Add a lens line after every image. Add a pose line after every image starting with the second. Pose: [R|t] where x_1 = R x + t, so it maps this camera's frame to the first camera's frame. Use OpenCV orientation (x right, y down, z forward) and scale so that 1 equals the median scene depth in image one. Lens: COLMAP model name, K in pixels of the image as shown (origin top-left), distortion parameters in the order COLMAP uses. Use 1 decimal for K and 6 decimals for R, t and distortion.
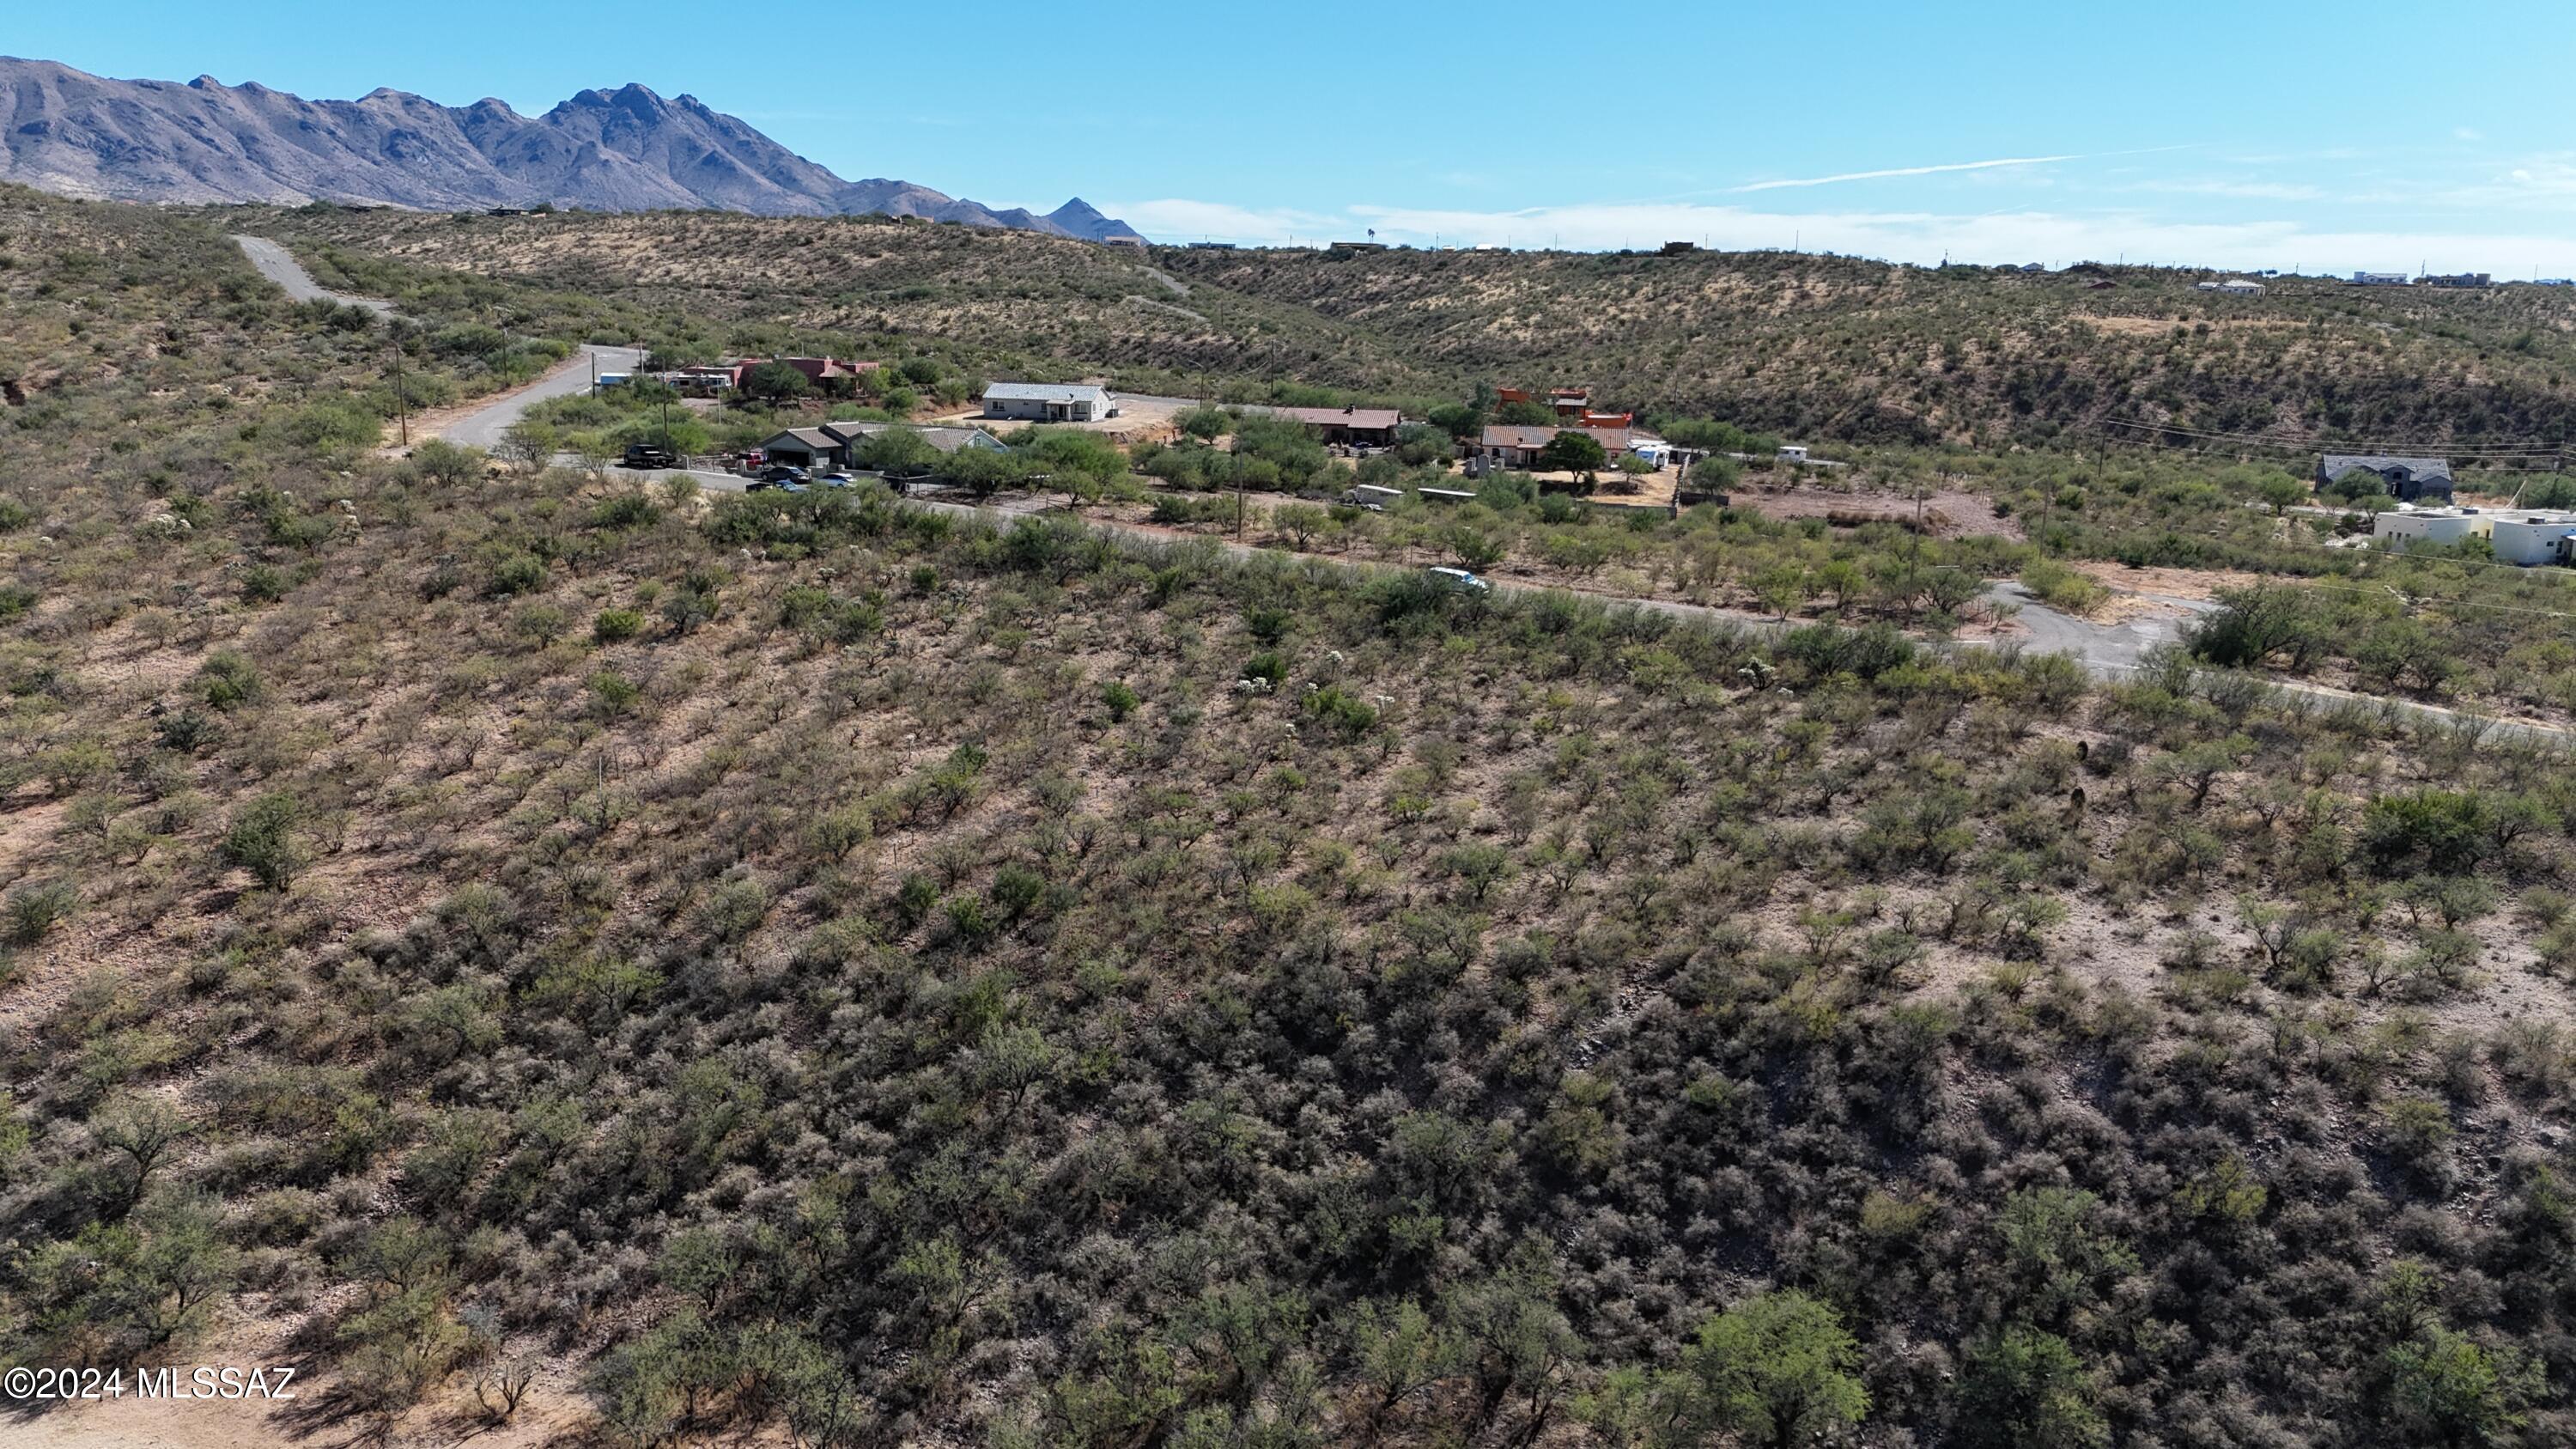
lens RADIAL K [[1875.6, 0, 1288.0], [0, 1875.6, 724.5], [0, 0, 1]] dist [0.075680, -0.087728]
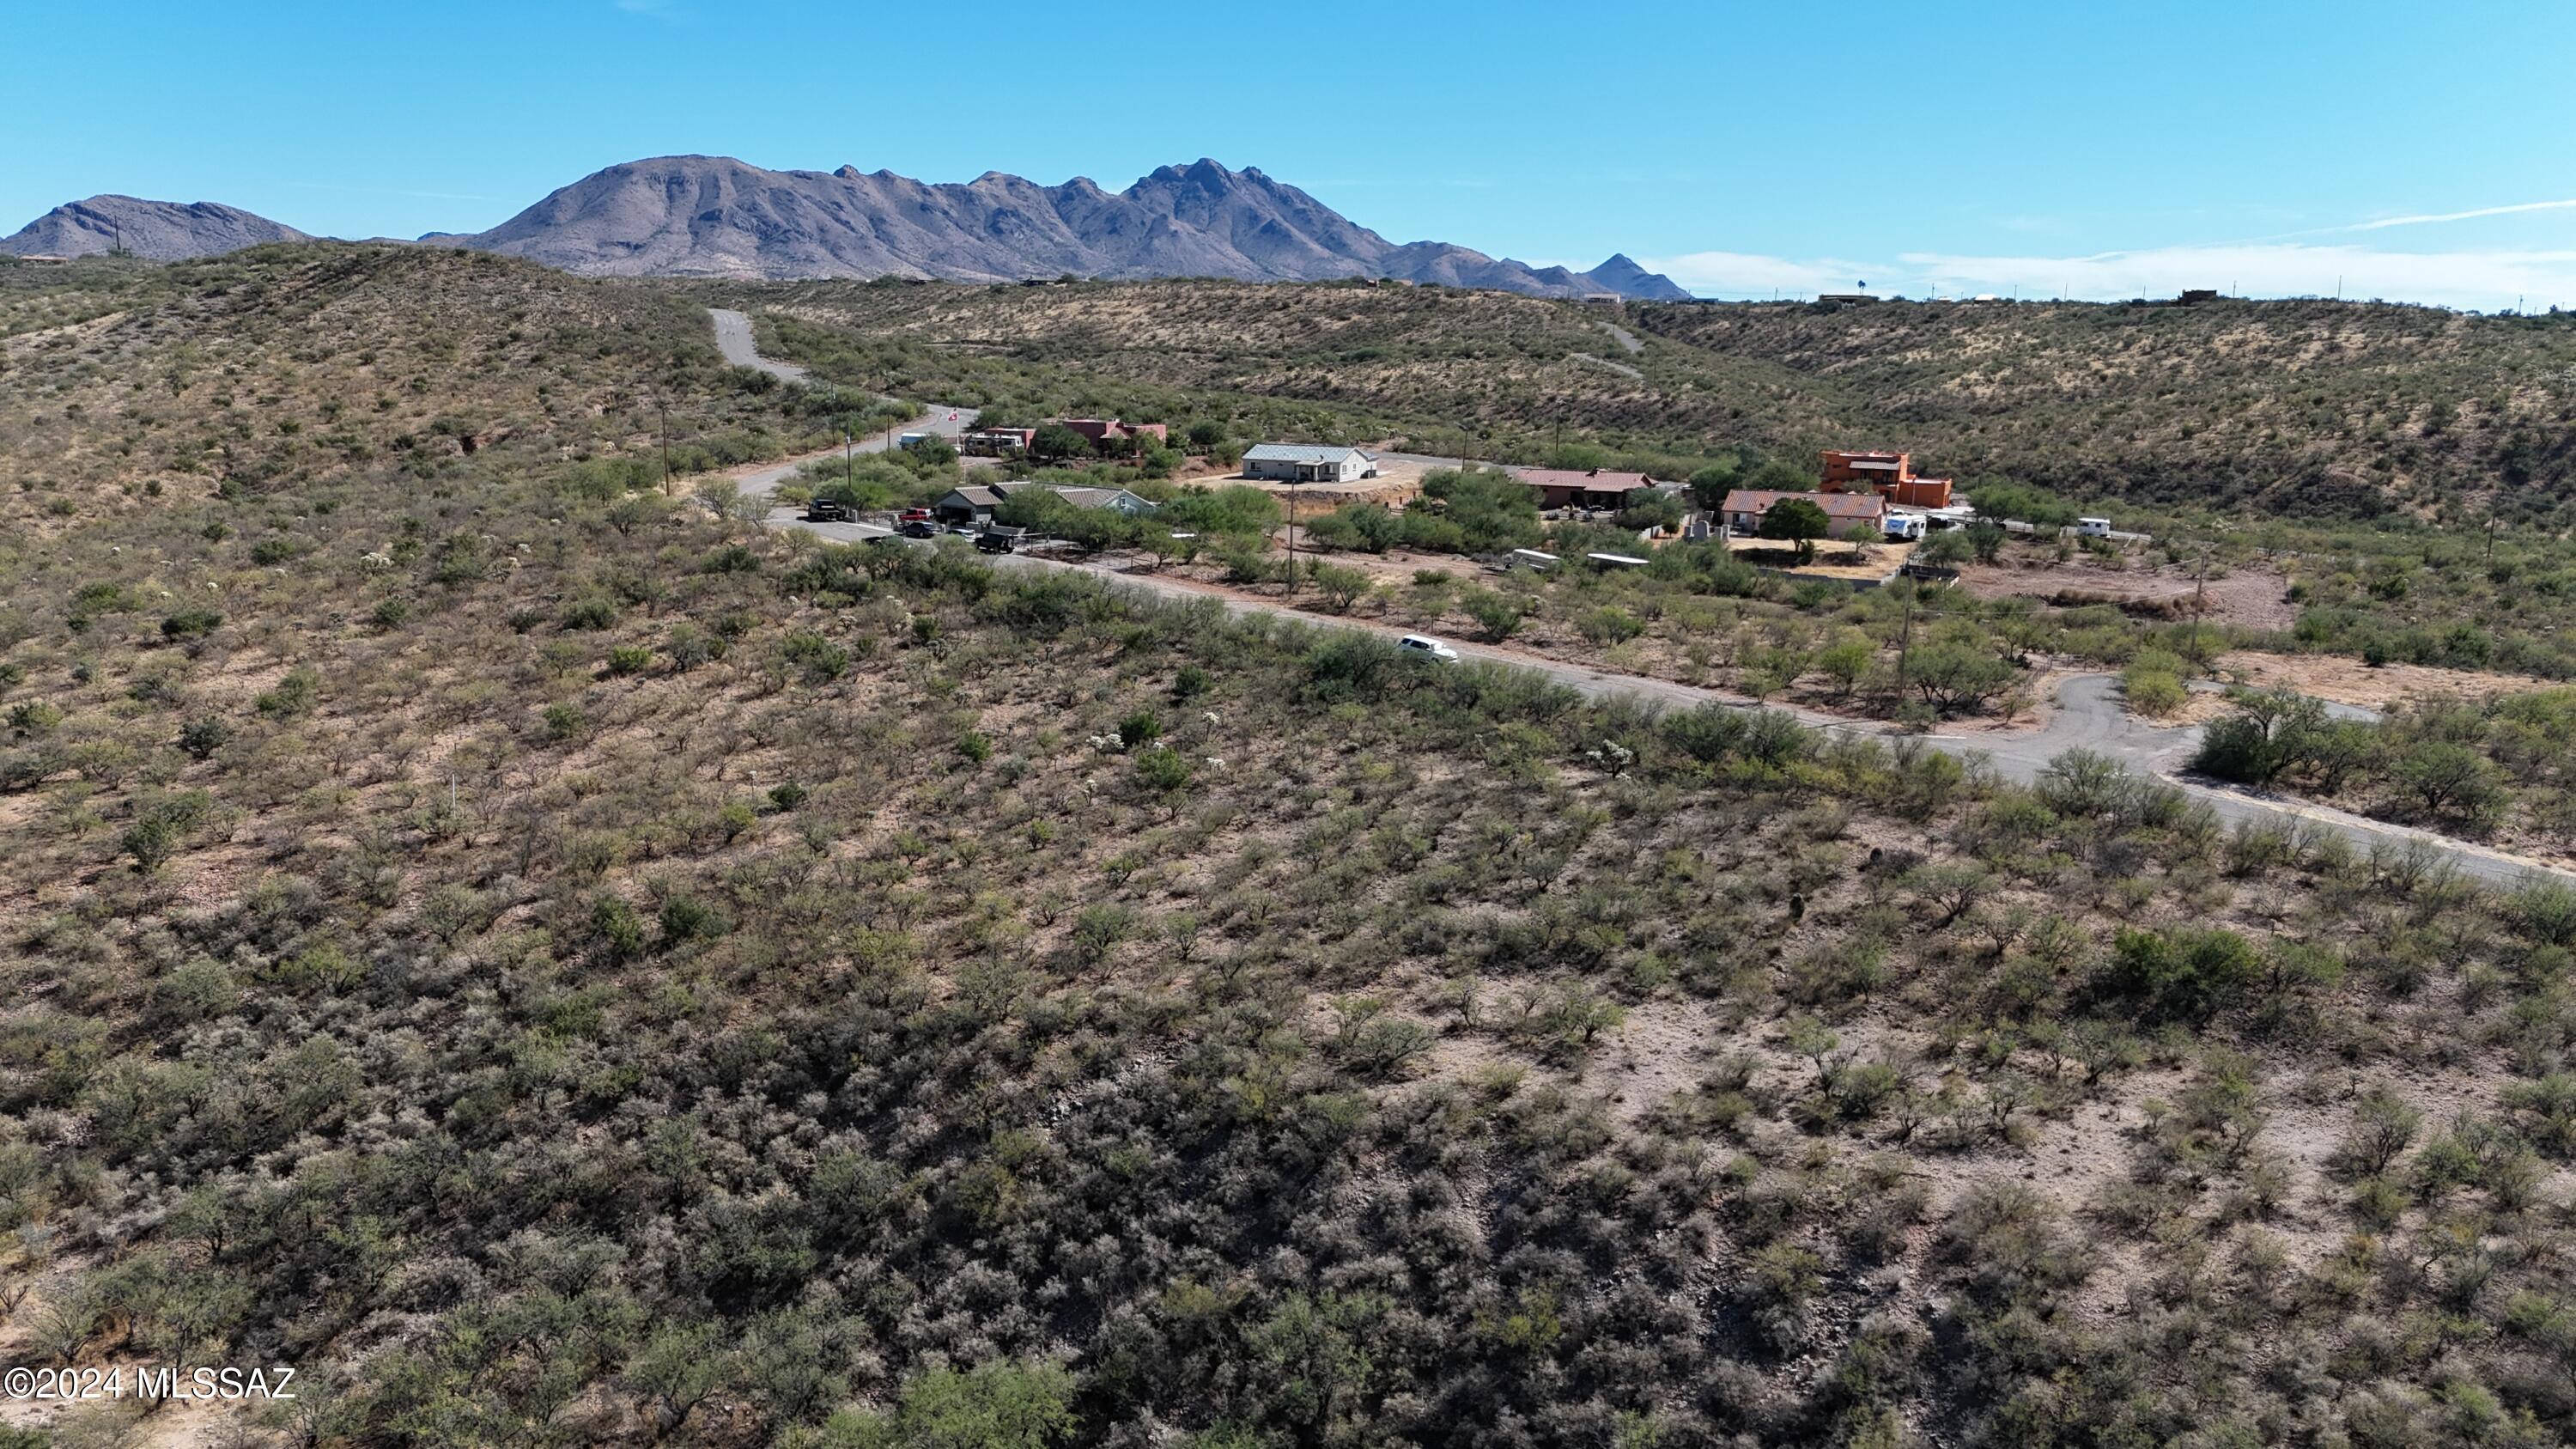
lens RADIAL K [[1895.5, 0, 1288.0], [0, 1895.5, 724.5], [0, 0, 1]] dist [0.048559, -0.053239]
pose [[0.960104, 0.047909, -0.275510, 0.059090], [-0.056123, 0.998181, -0.022003, -0.002180], [0.273954, 0.036588, 0.961046, 0.003950]]
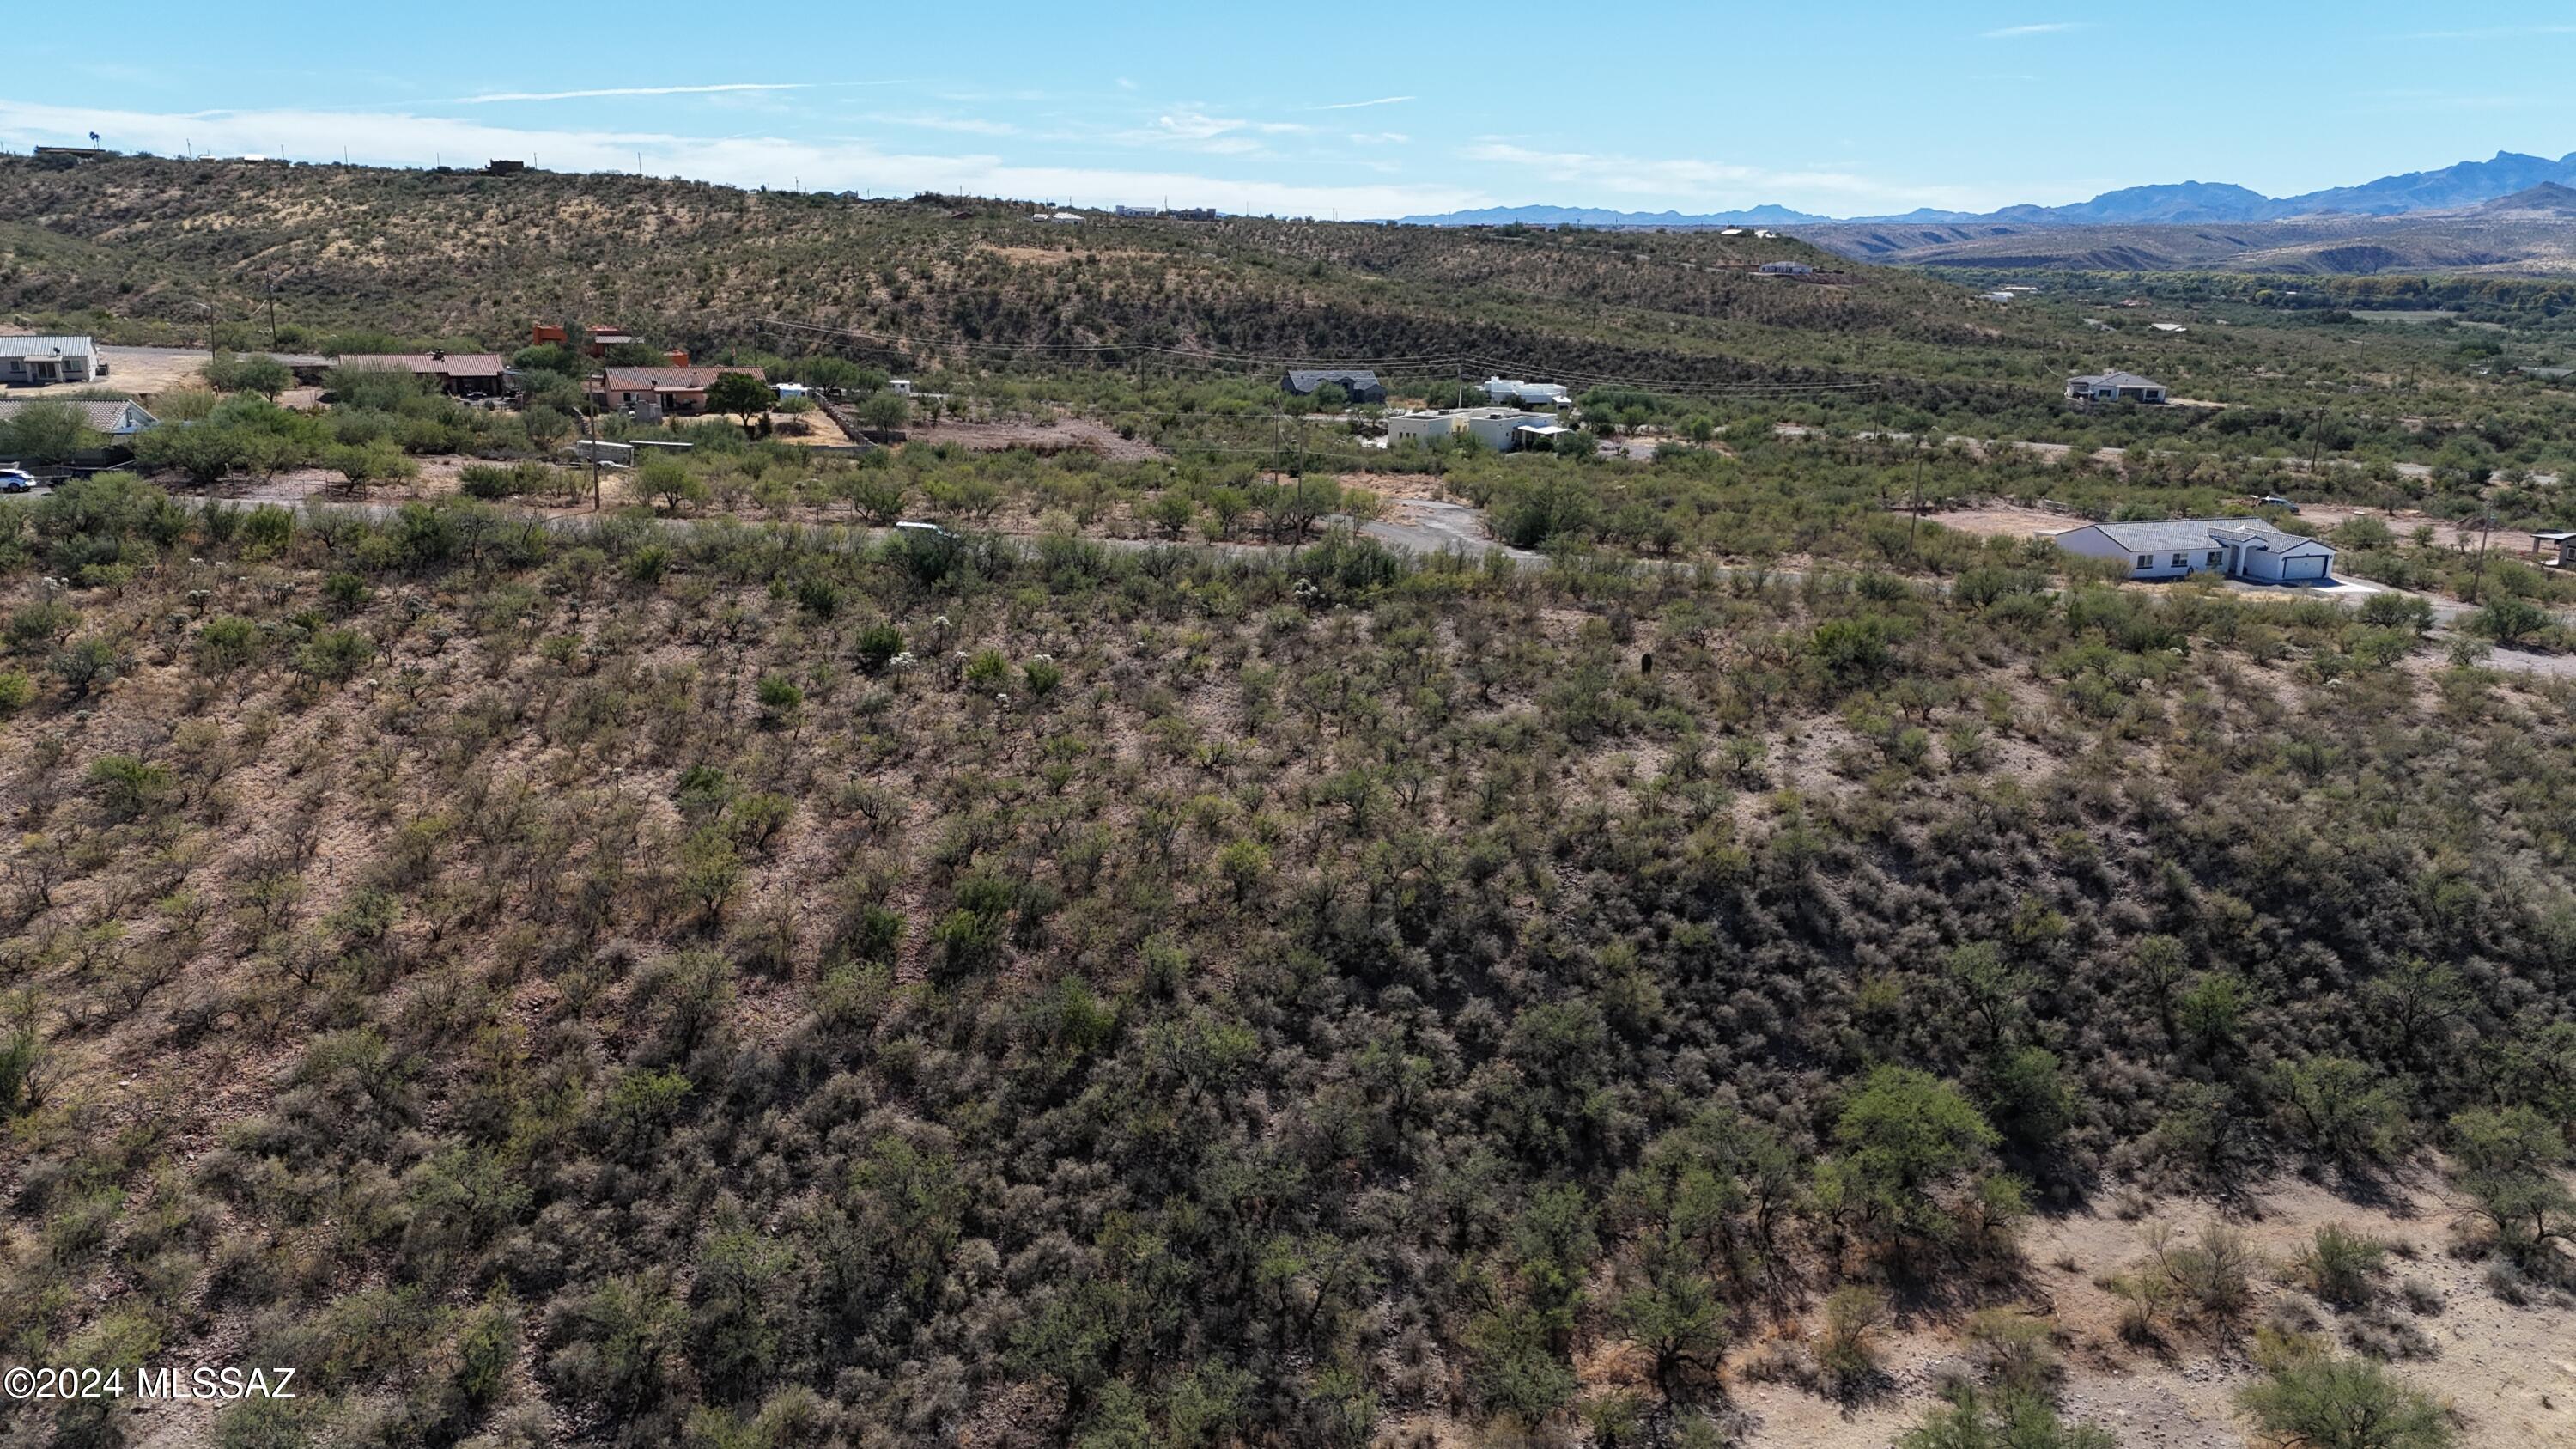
lens RADIAL K [[1895.5, 0, 1288.0], [0, 1895.5, 724.5], [0, 0, 1]] dist [0.048559, -0.053239]
pose [[0.810287, -0.145224, 0.567755, -0.065575], [0.124245, 0.989356, 0.075745, -0.005960], [-0.572712, 0.009165, 0.819706, 0.017395]]
